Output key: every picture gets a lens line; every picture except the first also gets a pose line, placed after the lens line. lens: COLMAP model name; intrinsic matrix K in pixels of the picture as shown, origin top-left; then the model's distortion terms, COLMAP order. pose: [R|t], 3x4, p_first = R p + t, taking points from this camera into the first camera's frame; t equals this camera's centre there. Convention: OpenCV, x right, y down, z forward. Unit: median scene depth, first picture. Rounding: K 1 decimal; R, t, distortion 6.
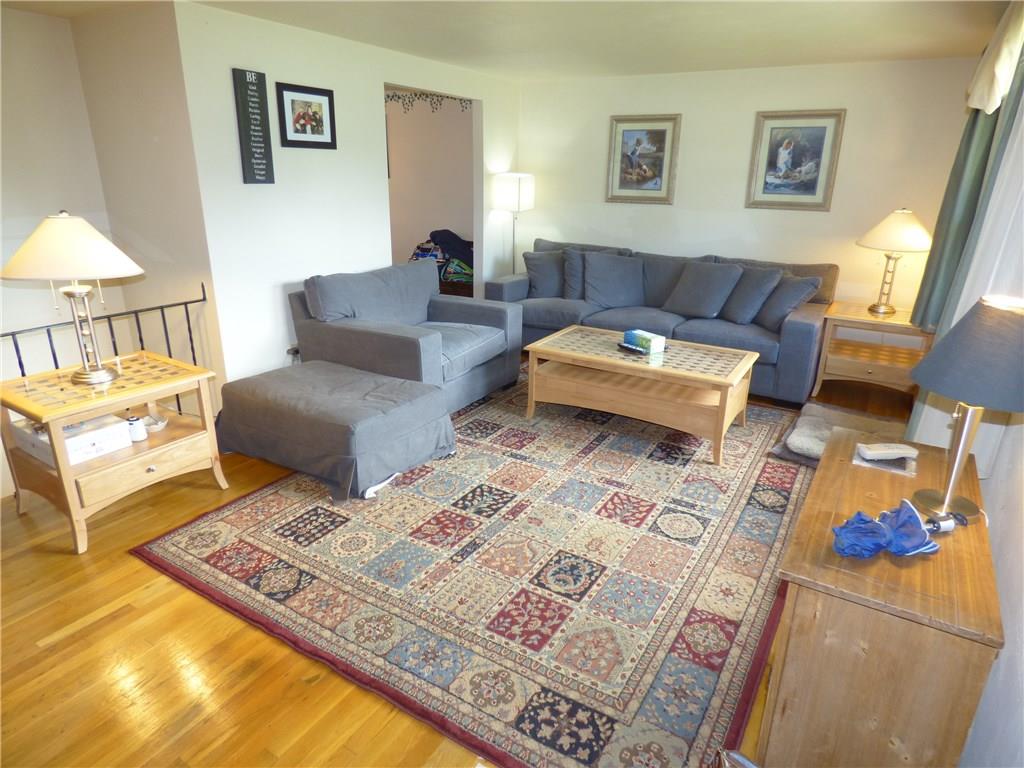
lens RADIAL K [[612.6, 0, 514.2], [0, 612.6, 381.0], [0, 0, 1]] dist [-0.004838, -0.003459]
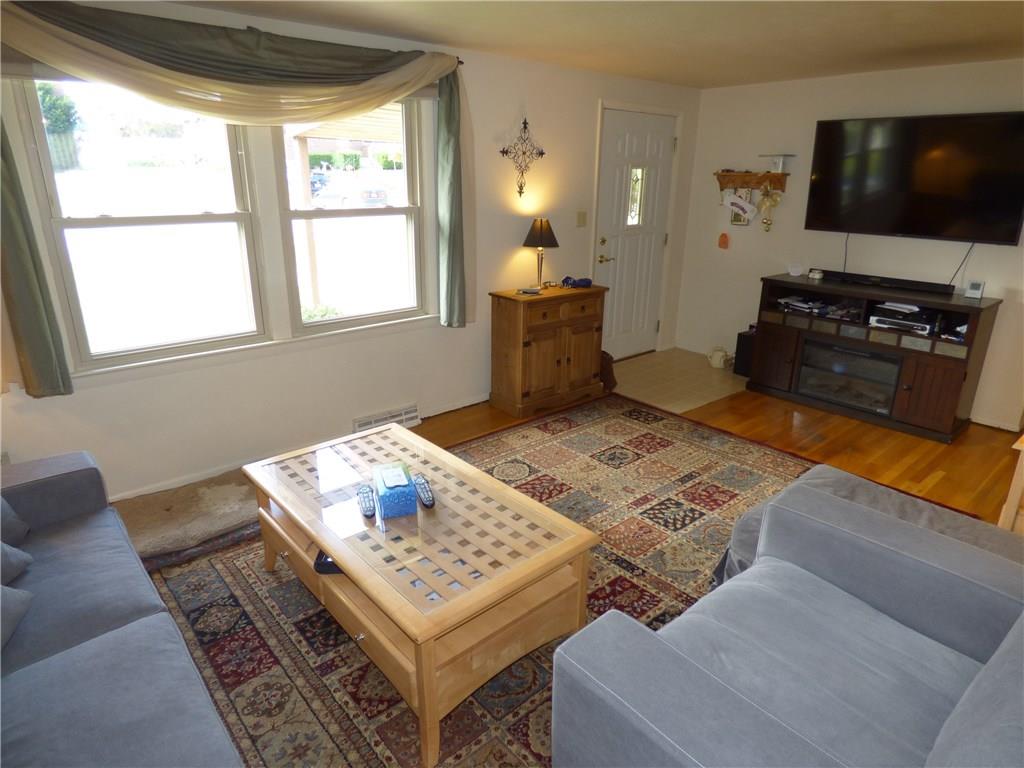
lens RADIAL K [[612.6, 0, 514.2], [0, 612.6, 381.0], [0, 0, 1]] dist [-0.004838, -0.003459]
pose [[-0.952080, -0.121125, 0.280841, -0.058577], [0.077488, 0.792751, 0.604601, -0.635521], [-0.295869, 0.597390, -0.745377, 1.754466]]
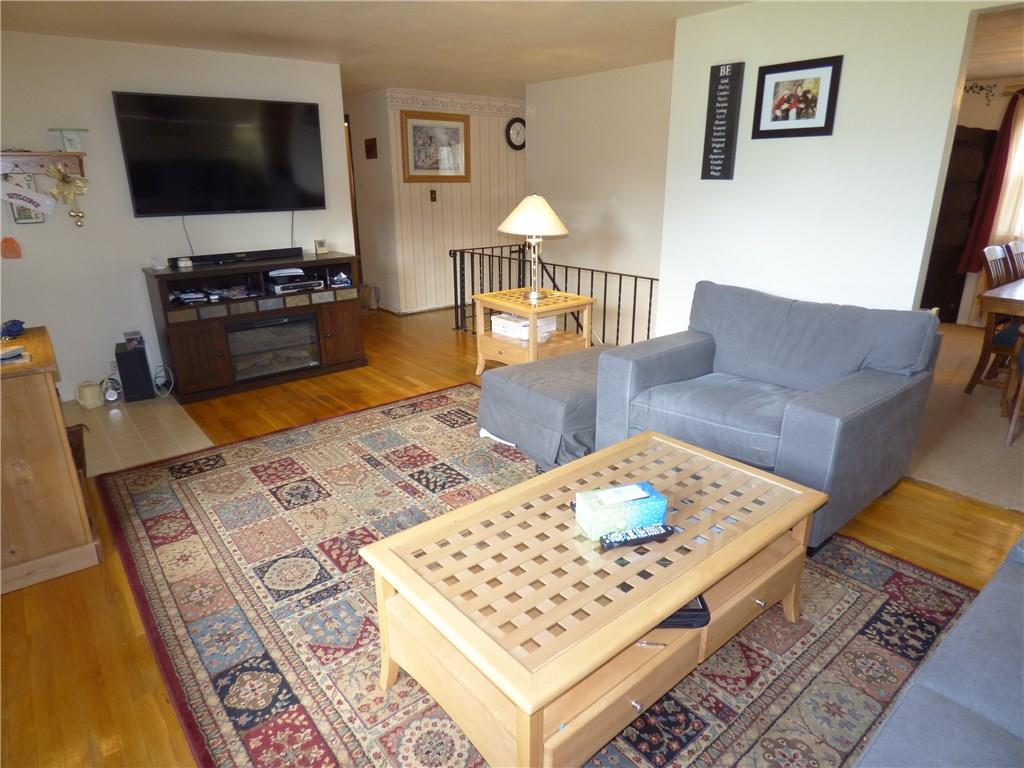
lens RADIAL K [[620.3, 0, 510.9], [0, 620.3, 378.7], [0, 0, 1]] dist [-0.007165, -0.002198]
pose [[-0.331672, 0.278508, -0.901347, 0.836341], [-0.308008, 0.871104, 0.382502, -0.402109], [0.891698, 0.404488, -0.203138, 1.291094]]
